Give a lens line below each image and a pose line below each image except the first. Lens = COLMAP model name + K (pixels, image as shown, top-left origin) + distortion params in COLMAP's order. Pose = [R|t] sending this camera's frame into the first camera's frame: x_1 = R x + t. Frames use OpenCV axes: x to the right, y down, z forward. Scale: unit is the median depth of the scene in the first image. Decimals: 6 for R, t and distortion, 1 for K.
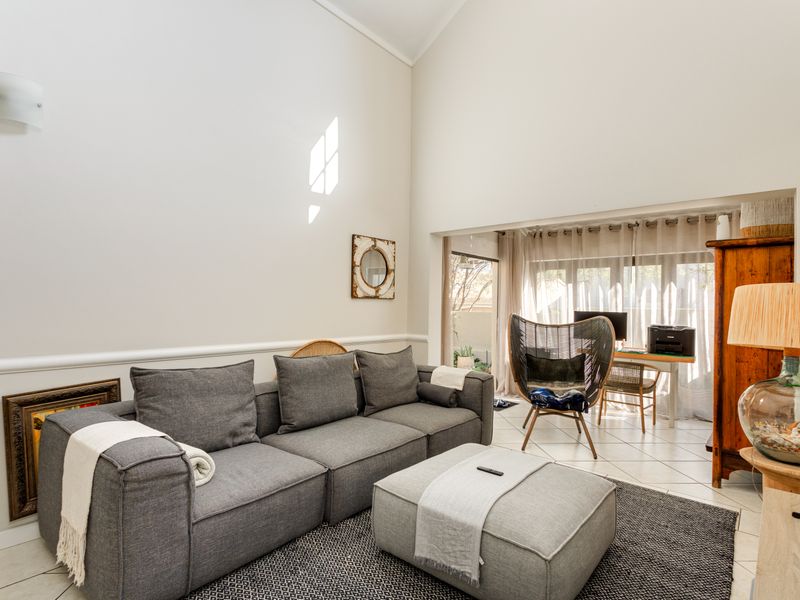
lens RADIAL K [[426.2, 0, 399.0], [0, 426.2, 302.1], [0, 0, 1]] dist [0.007076, 0.000969]
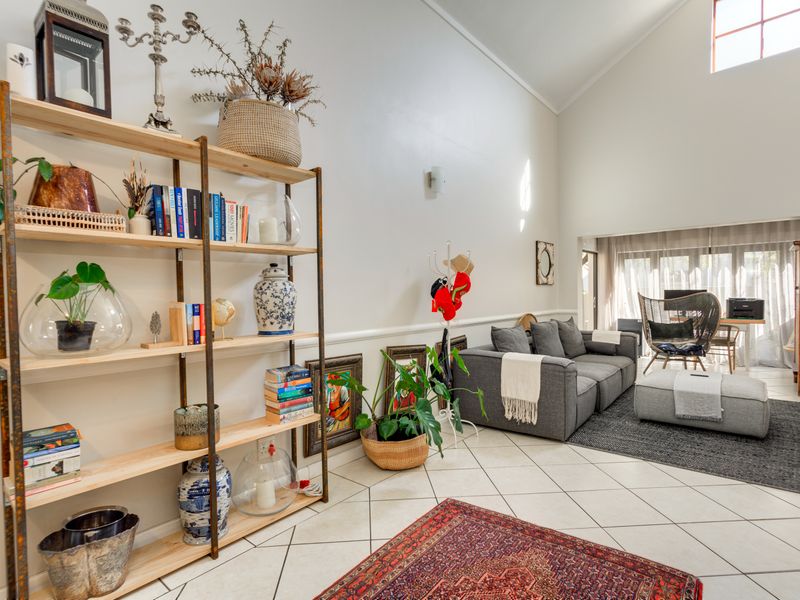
lens RADIAL K [[426.2, 0, 397.0], [0, 426.2, 301.1], [0, 0, 1]] dist [0.007076, 0.000969]
pose [[0.999497, -0.031427, 0.004295, -0.548486], [0.031300, 0.999144, 0.027039, -0.007117], [-0.005142, -0.026891, 0.999625, -0.415981]]
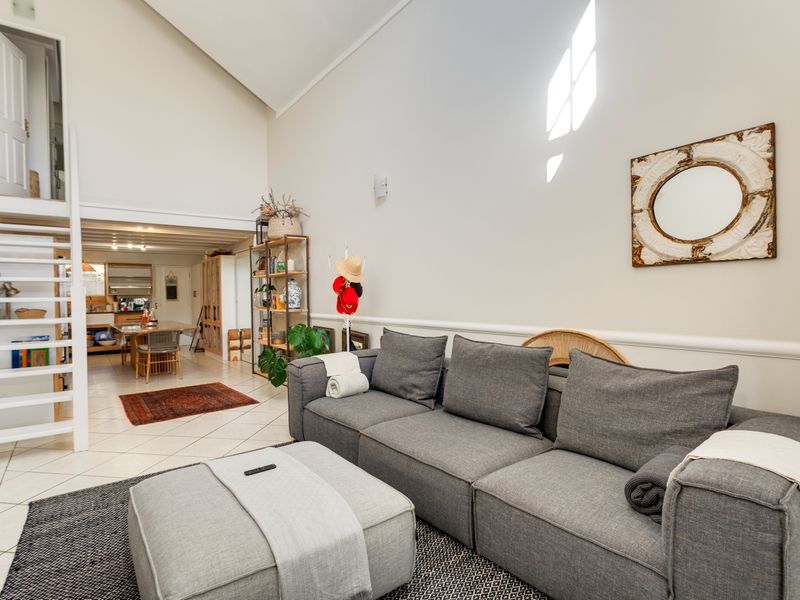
lens RADIAL K [[426.2, 0, 390.2], [0, 426.2, 300.2], [0, 0, 1]] dist [0.007076, 0.000969]
pose [[-0.226593, 0.003018, -0.973985, 0.508705], [0.025170, 0.999679, -0.002758, 0.027597], [0.973664, -0.025140, -0.226597, 0.740390]]
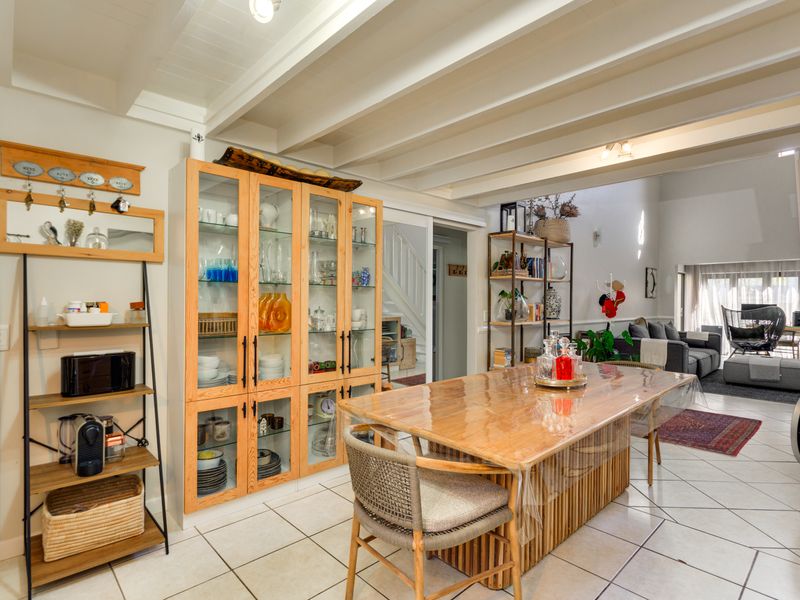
lens RADIAL K [[426.2, 0, 399.2], [0, 426.2, 301.9], [0, 0, 1]] dist [0.007076, 0.000969]
pose [[0.994629, -0.007763, -0.103212, -1.014051], [0.008881, 0.999907, 0.010377, -0.020451], [0.103122, -0.011238, 0.994605, -1.114735]]
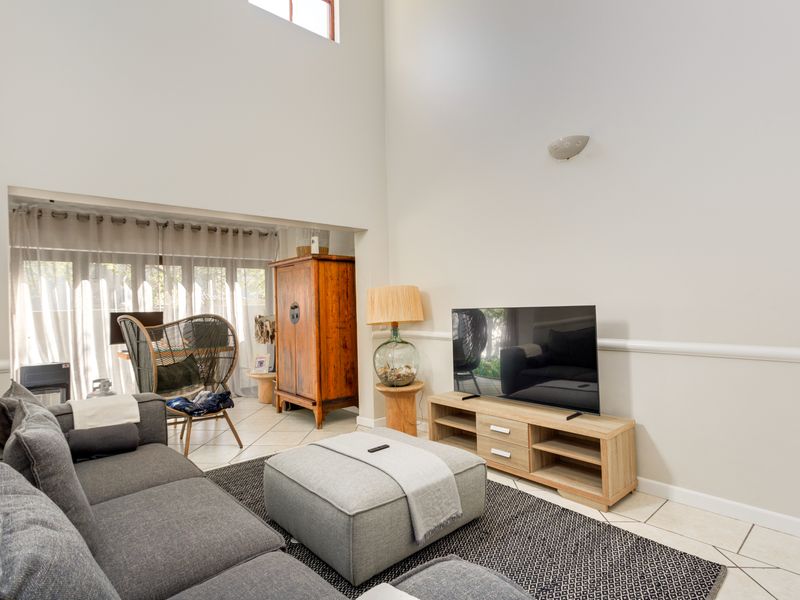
lens RADIAL K [[426.2, 0, 386.7], [0, 426.2, 296.8], [0, 0, 1]] dist [0.007076, 0.000969]
pose [[0.159663, -0.005368, 0.987157, -0.448818], [0.018502, 0.999826, 0.002445, -0.002623], [-0.986998, 0.017874, 0.159735, 0.402646]]
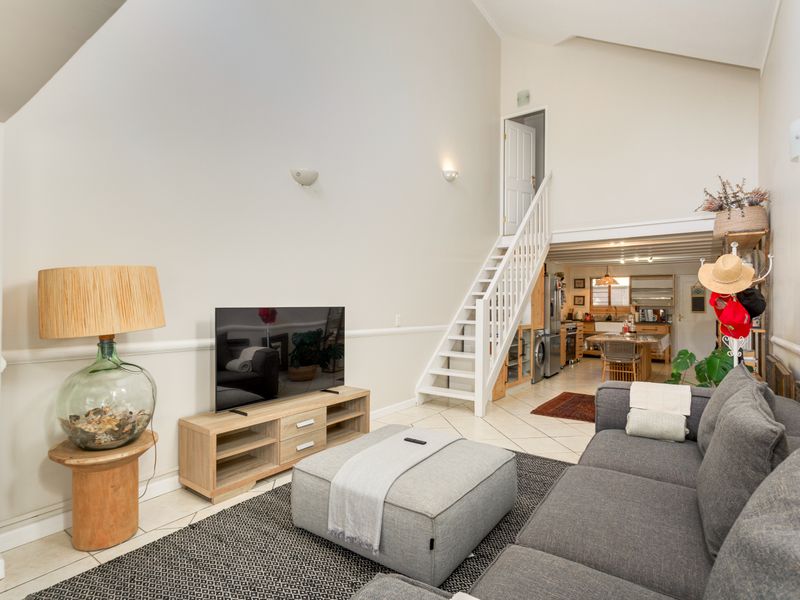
lens RADIAL K [[426.2, 0, 394.0], [0, 426.2, 303.4], [0, 0, 1]] dist [0.007076, 0.000969]
pose [[-0.996919, -0.024780, -0.074420, 0.181498], [-0.023349, 0.999527, -0.020033, 0.024595], [0.074881, -0.018234, -0.997026, 1.086509]]
